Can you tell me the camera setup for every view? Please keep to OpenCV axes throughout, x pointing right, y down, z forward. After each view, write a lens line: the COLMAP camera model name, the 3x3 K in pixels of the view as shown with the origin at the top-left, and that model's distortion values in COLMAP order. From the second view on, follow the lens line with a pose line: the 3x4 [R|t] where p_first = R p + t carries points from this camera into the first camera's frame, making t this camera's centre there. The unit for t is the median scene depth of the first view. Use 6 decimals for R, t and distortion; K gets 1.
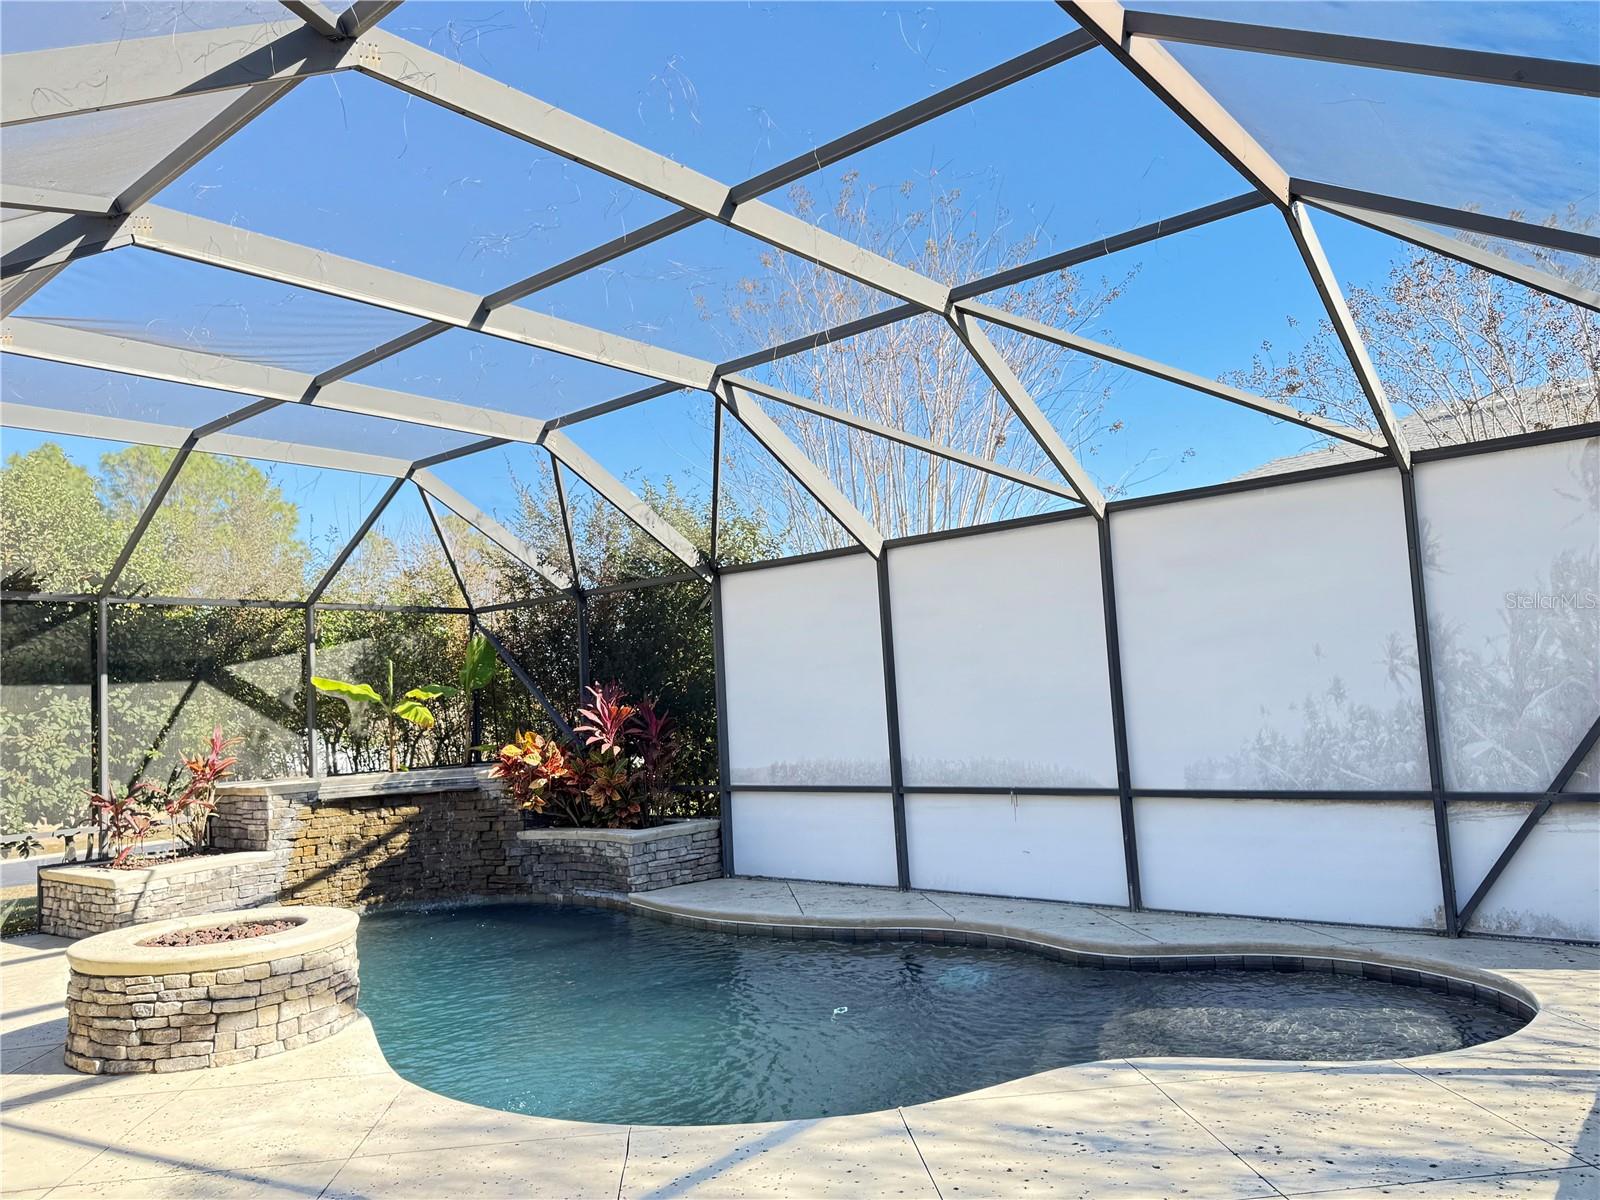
lens RADIAL K [[1141.6, 0, 795.4], [0, 1141.6, 602.8], [0, 0, 1]] dist [-0.008999, -0.005918]
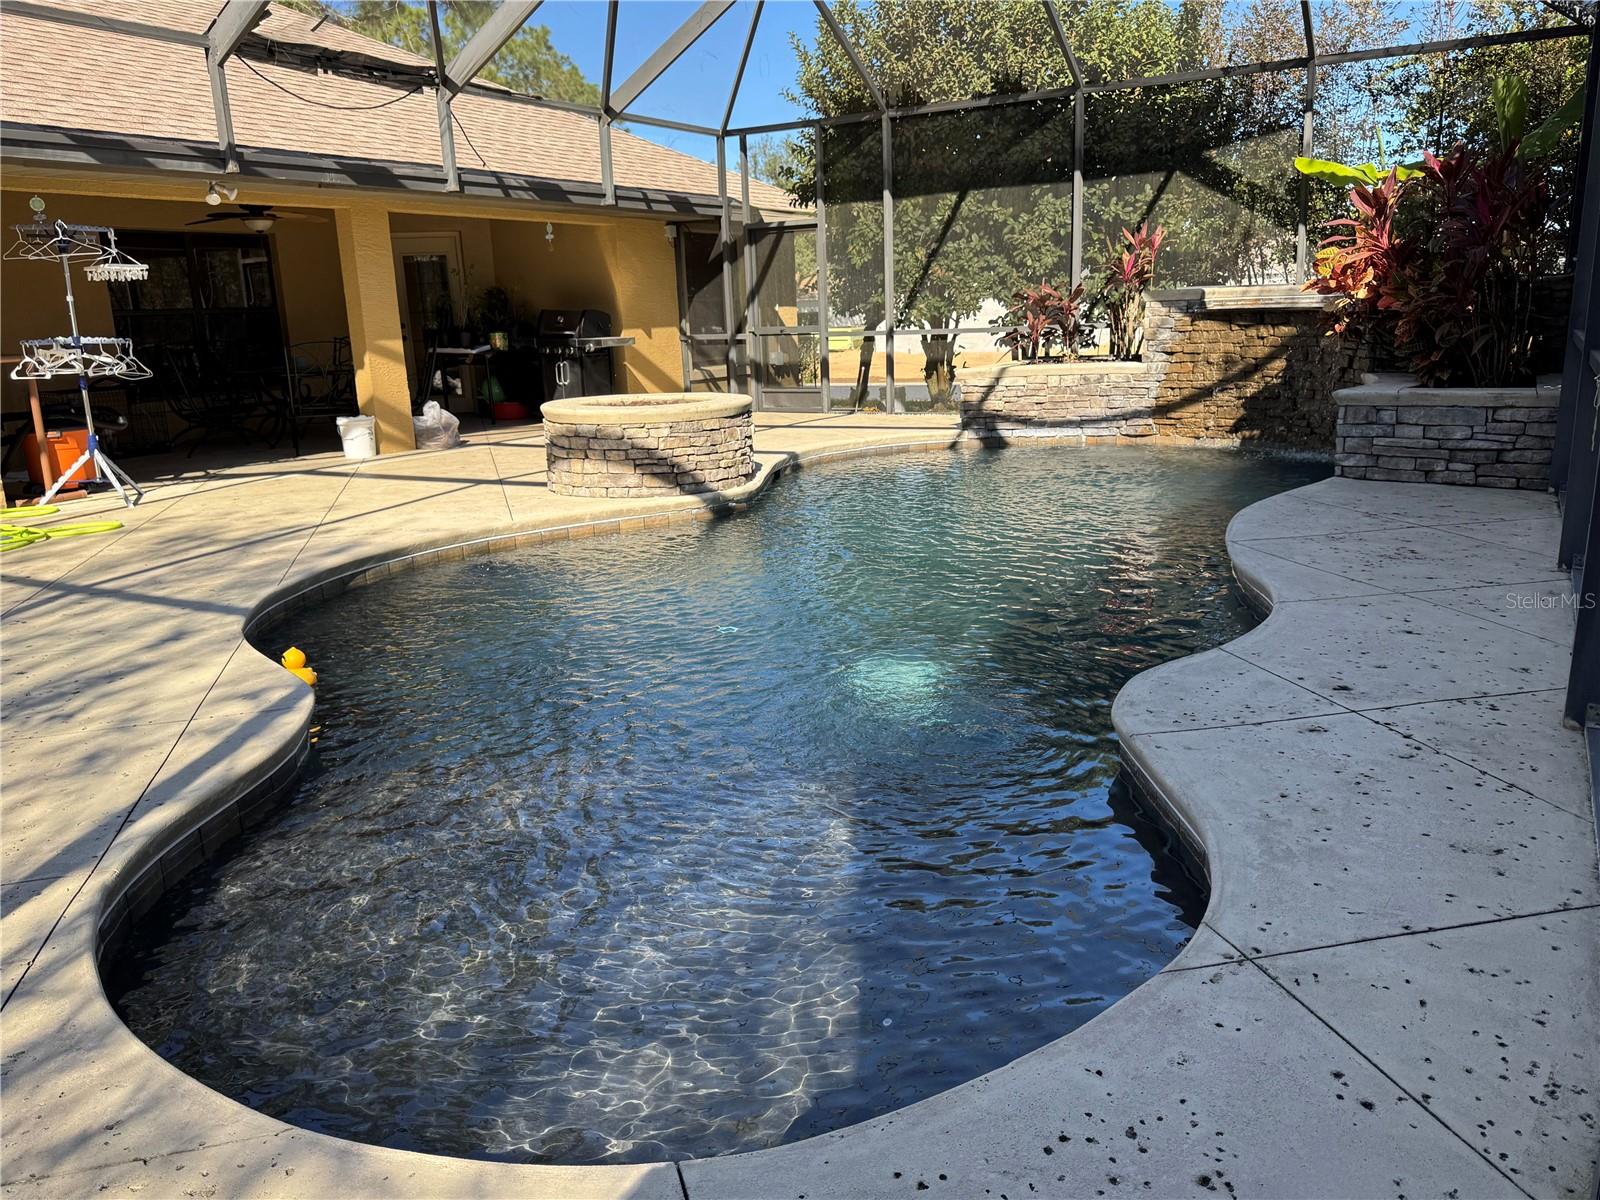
lens RADIAL K [[1214.9, 0, 797.1], [0, 1214.9, 589.2], [0, 0, 1]] dist [0.056011, -0.005677]
pose [[0.170737, 0.277411, -0.945459, 0.470589], [0.115113, 0.947361, 0.298757, 0.059386], [0.978569, -0.159844, 0.129816, 0.540942]]
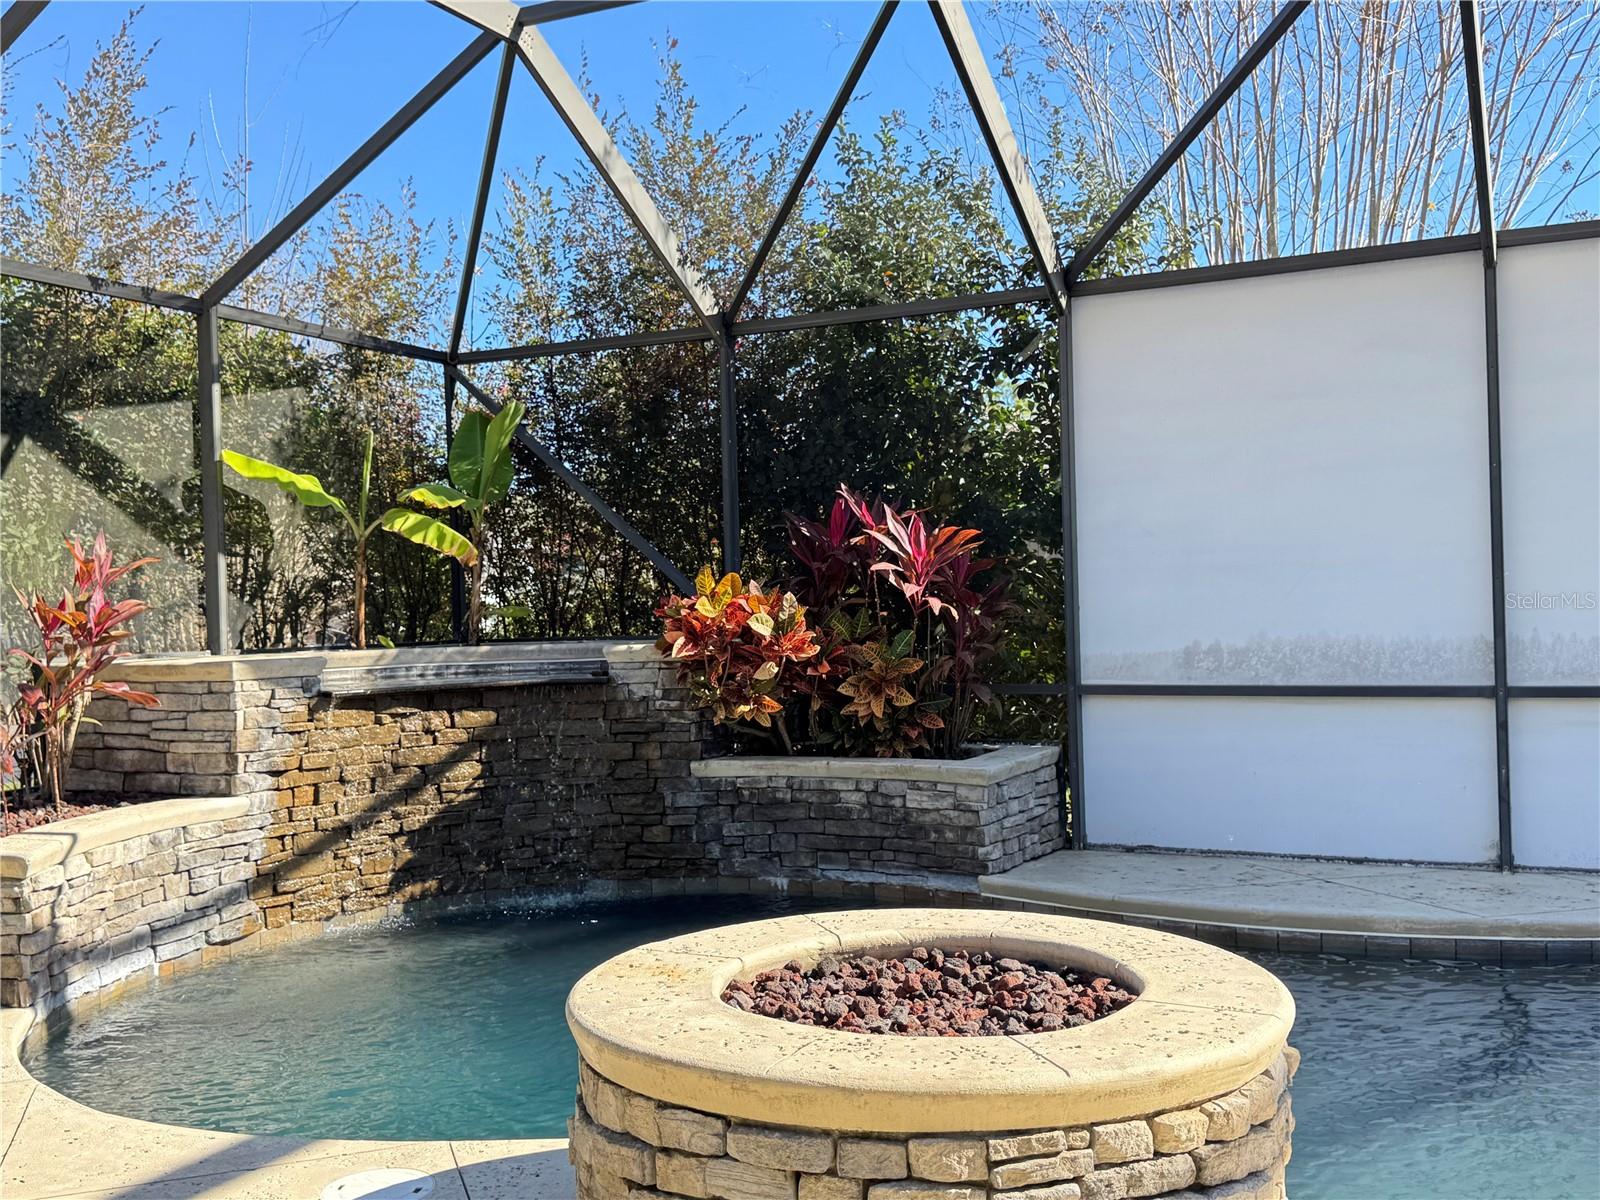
lens RADIAL K [[1607.3, 0, 806.5], [0, 1607.3, 602.9], [0, 0, 1]] dist [0.046638, 0.000000]
pose [[0.970008, 0.035765, 0.240427, -0.381720], [-0.055865, 0.995440, 0.077313, 0.068809], [-0.236566, -0.088426, 0.967583, 0.281242]]
